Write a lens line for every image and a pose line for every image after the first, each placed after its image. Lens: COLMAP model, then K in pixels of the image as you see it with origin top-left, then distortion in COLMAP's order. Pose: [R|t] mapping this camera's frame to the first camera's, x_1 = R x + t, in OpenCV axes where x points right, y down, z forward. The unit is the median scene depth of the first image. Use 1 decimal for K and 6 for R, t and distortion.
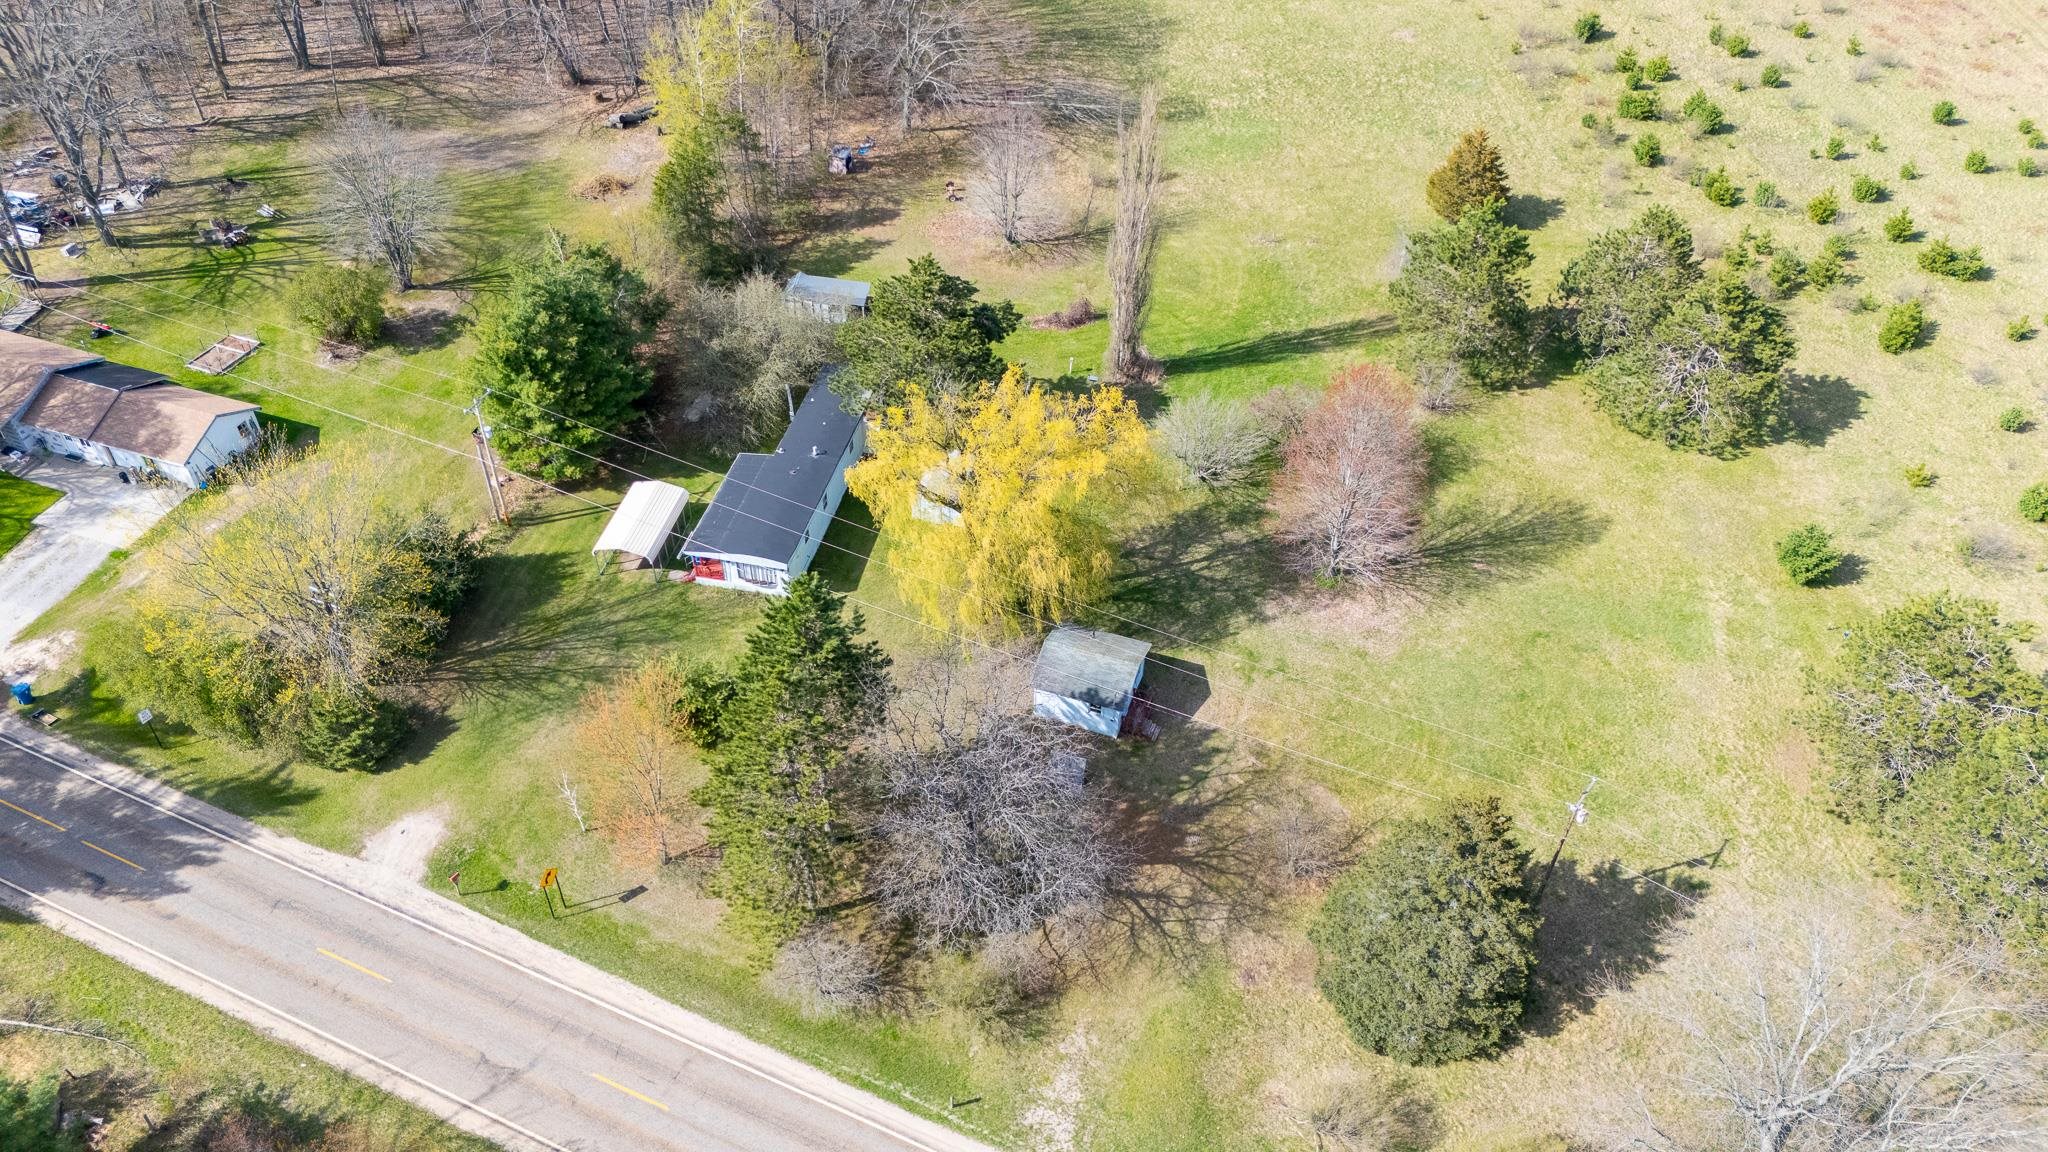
lens RADIAL K [[1492.8, 0, 1007.4], [0, 1492.8, 592.2], [0, 0, 1]] dist [0.084323, -0.097894]
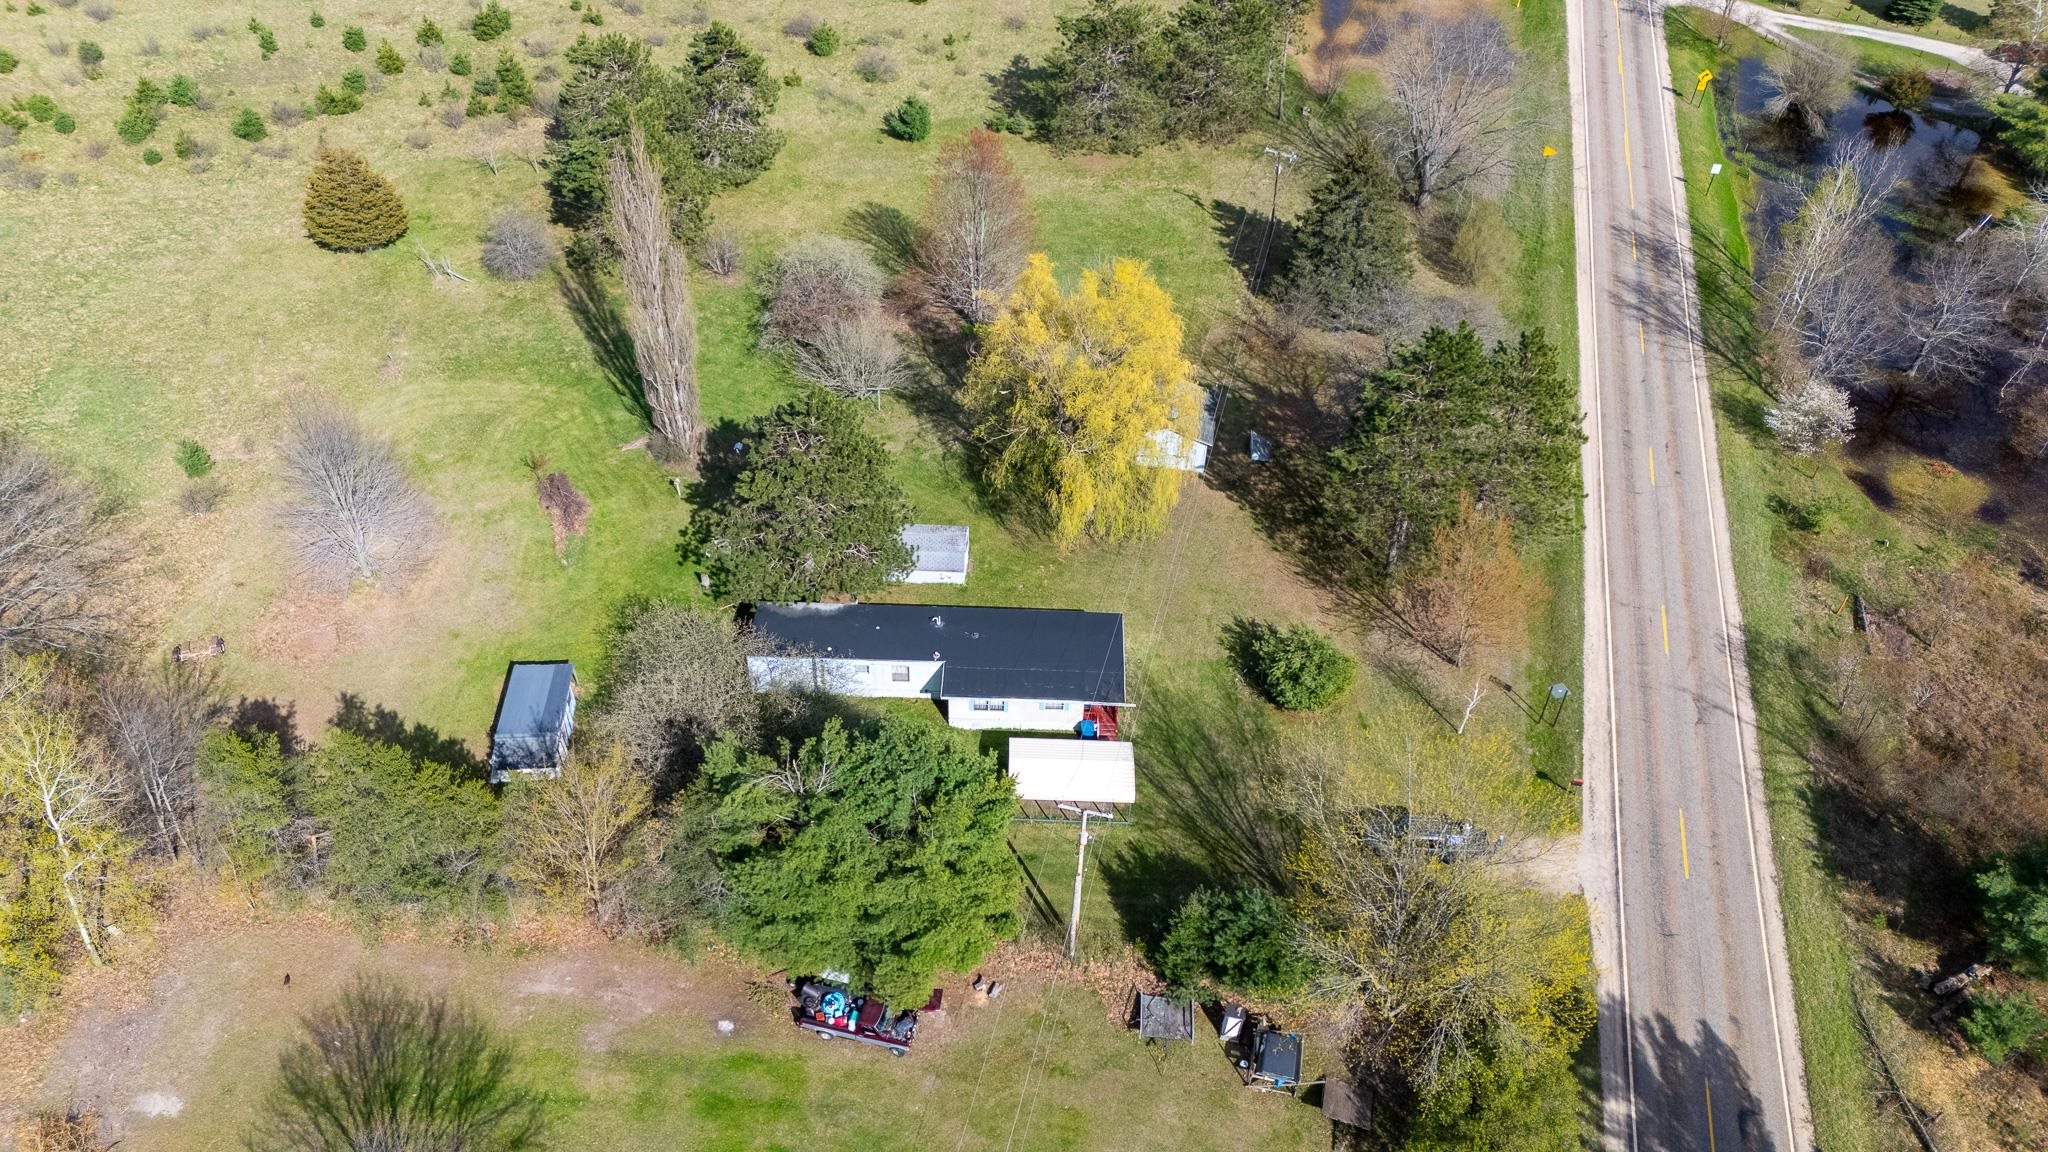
lens RADIAL K [[1492.8, 0, 1035.0], [0, 1492.8, 585.3], [0, 0, 1]] dist [0.084323, -0.097894]
pose [[-0.193856, -0.695263, 0.692119, -0.773203], [0.649180, 0.438029, 0.621849, -0.645882], [-0.735517, 0.569859, 0.366436, 0.678579]]
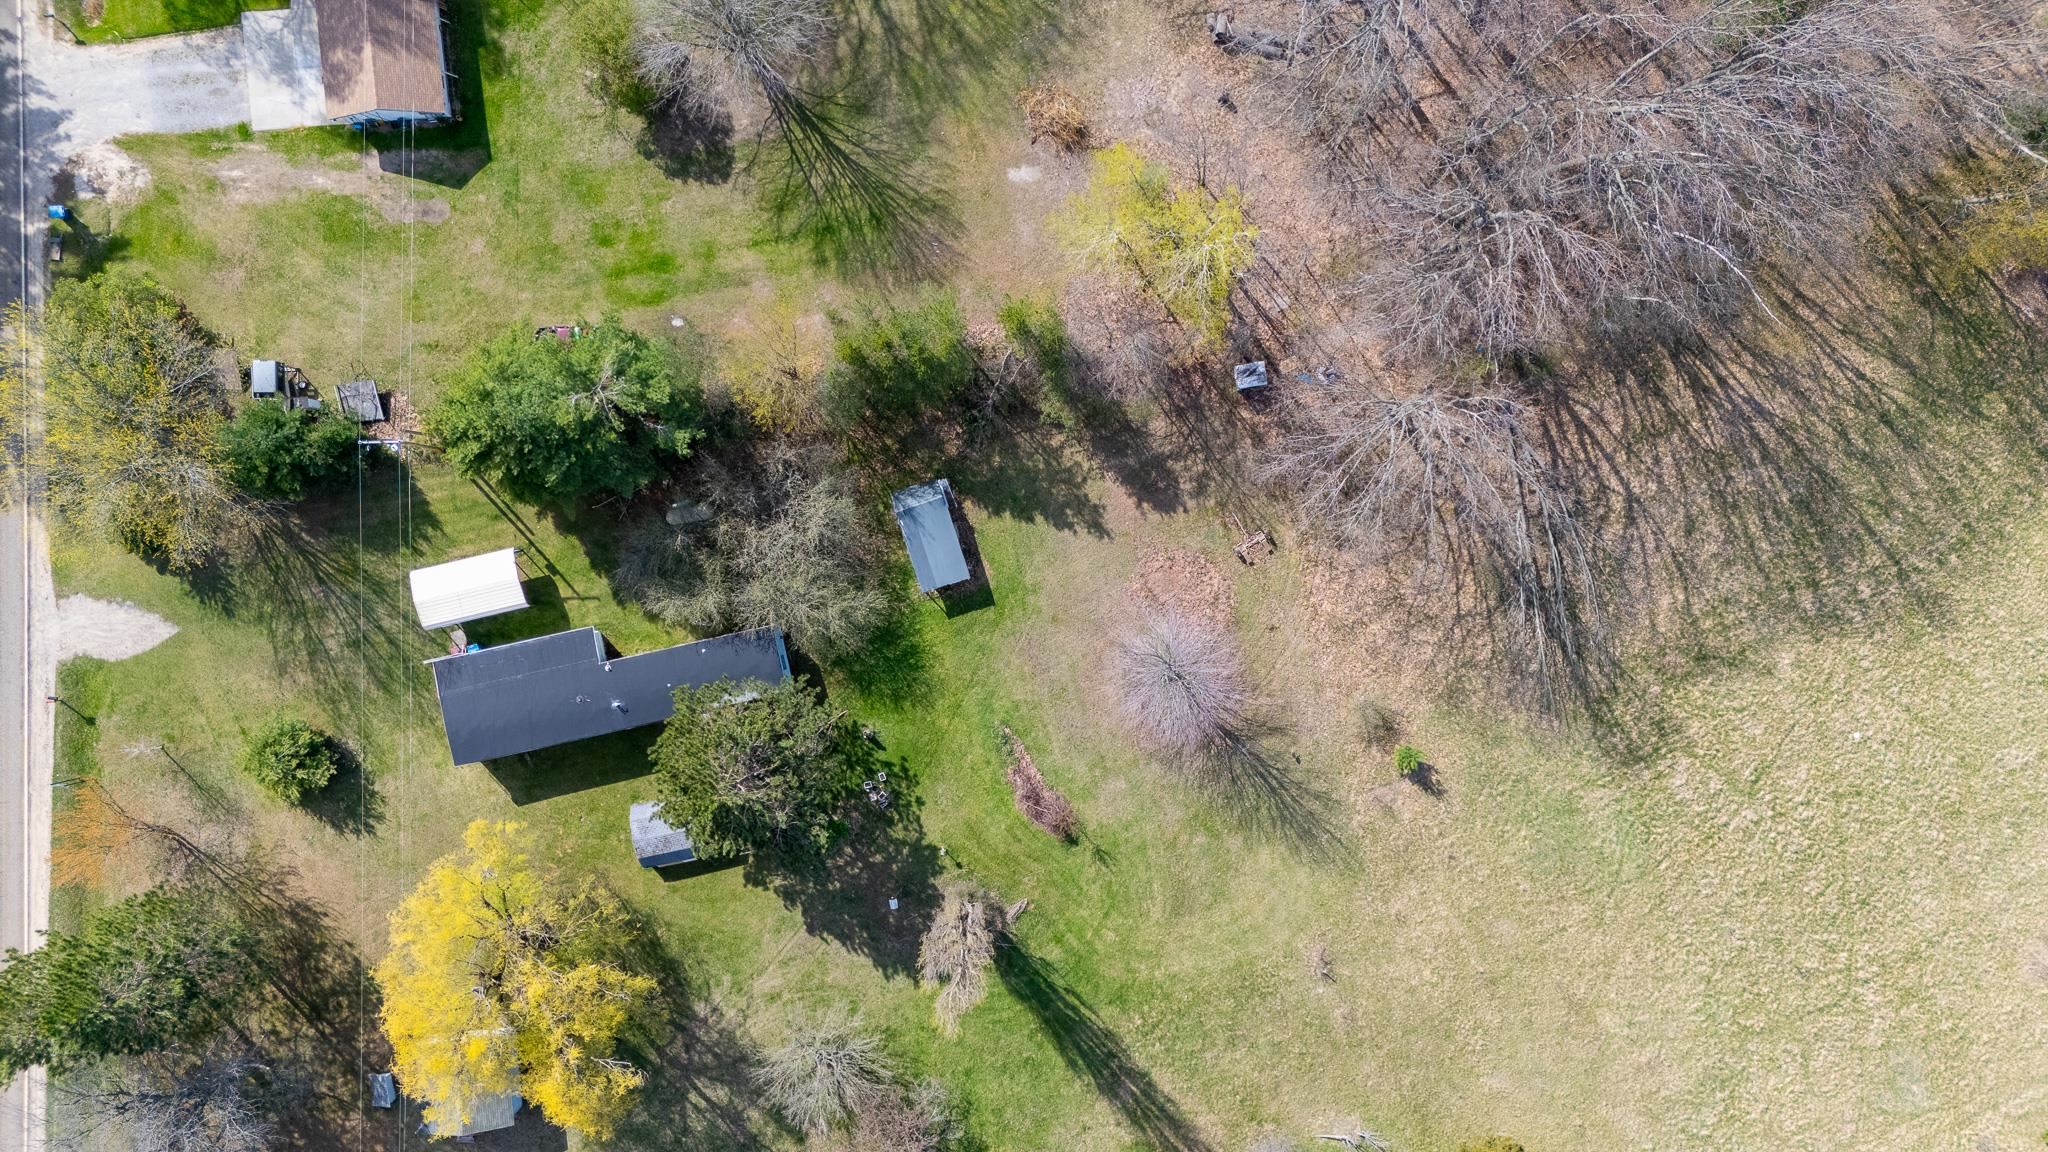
lens RADIAL K [[1492.8, 0, 1029.8], [0, 1492.8, 581.0], [0, 0, 1]] dist [0.084323, -0.097894]
pose [[0.420219, 0.907420, 0.002066, -0.100308], [-0.631939, 0.291010, 0.718308, -1.039960], [0.651206, -0.303153, 0.695722, 0.570688]]
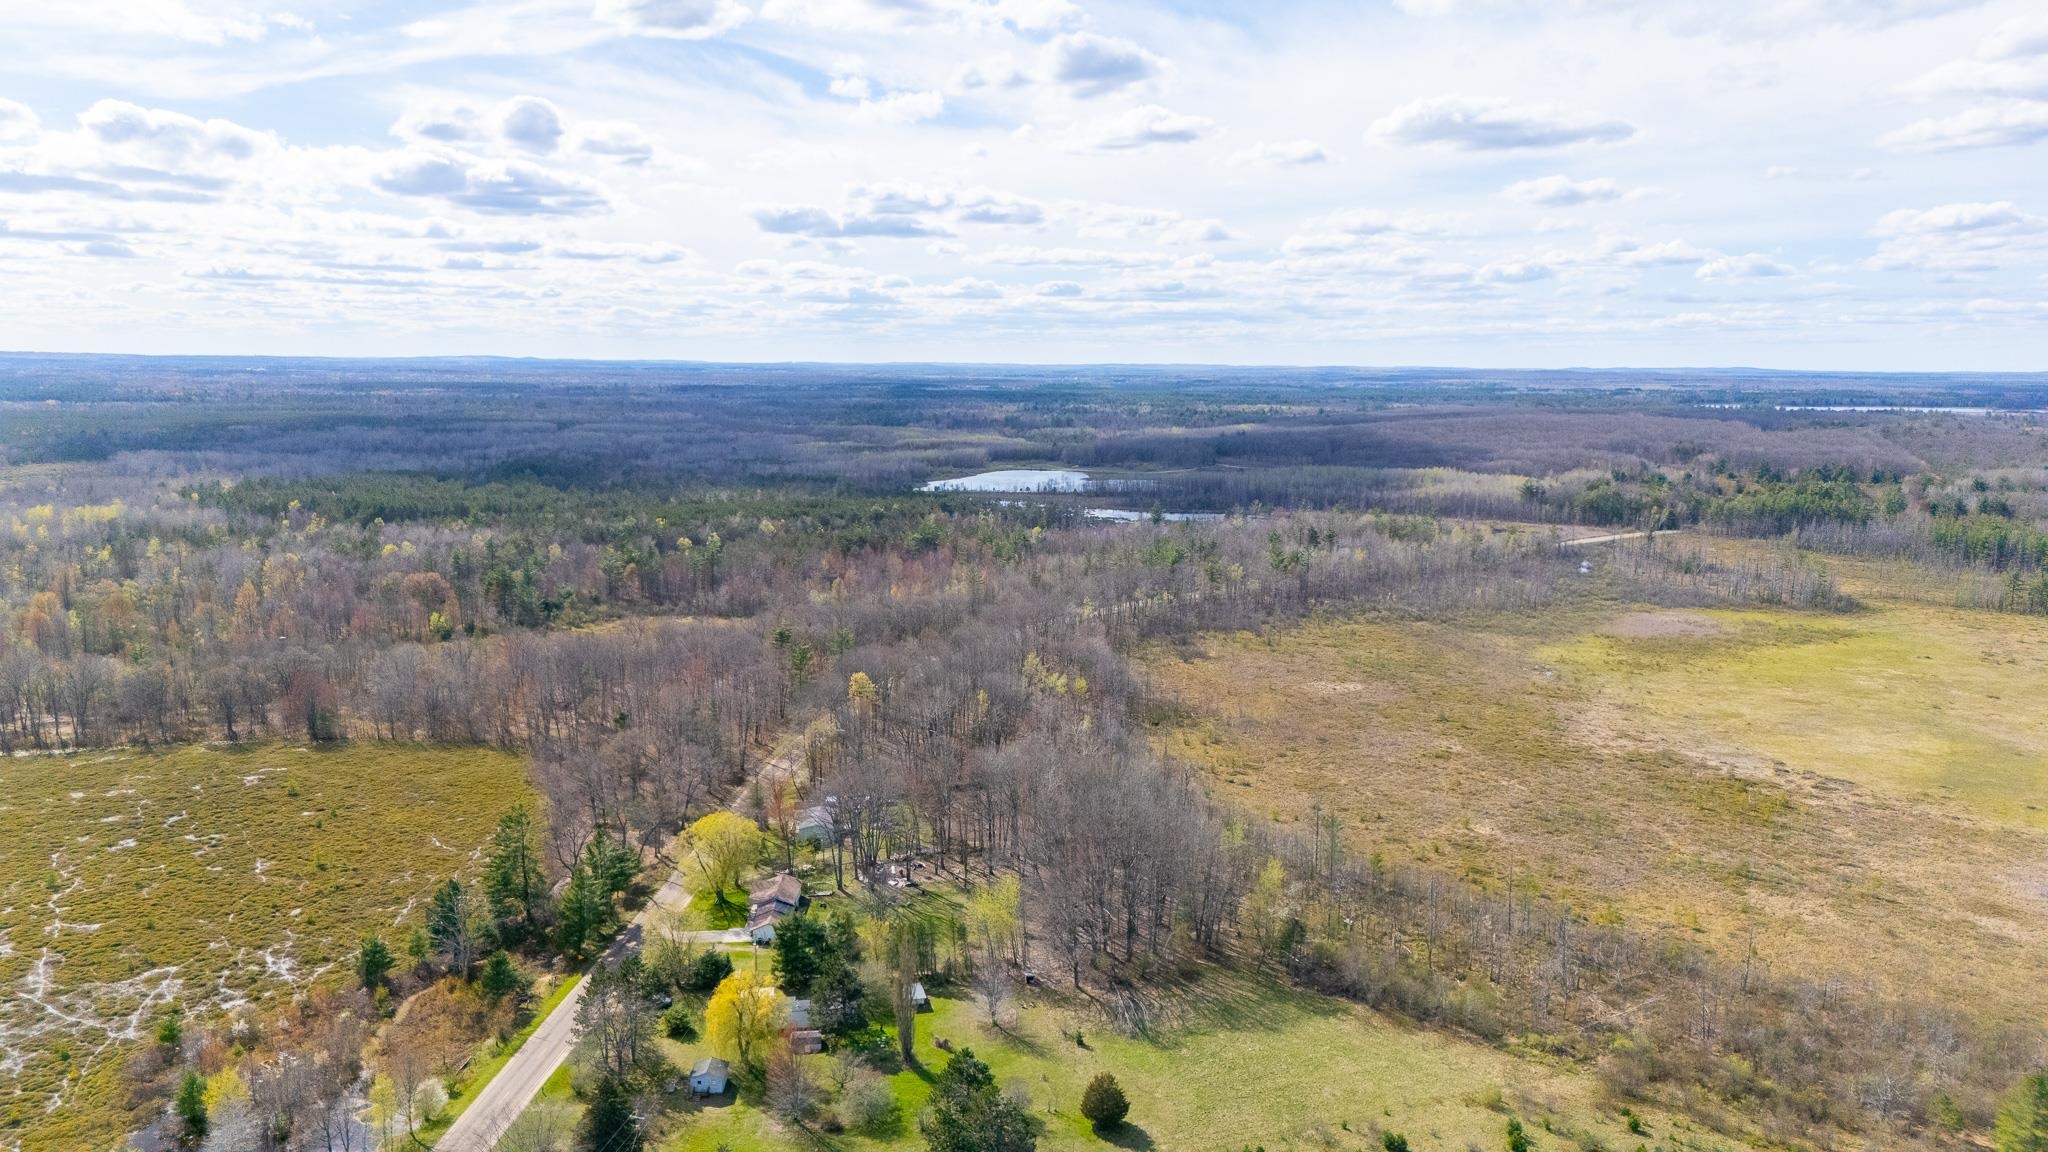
lens RADIAL K [[1492.8, 0, 1009.6], [0, 1492.8, 570.3], [0, 0, 1]] dist [0.084323, -0.097894]
pose [[0.351036, 0.121700, -0.928420, 2.628713], [-0.639902, 0.755038, -0.142975, -0.585404], [0.683592, 0.644287, 0.342922, -0.196398]]
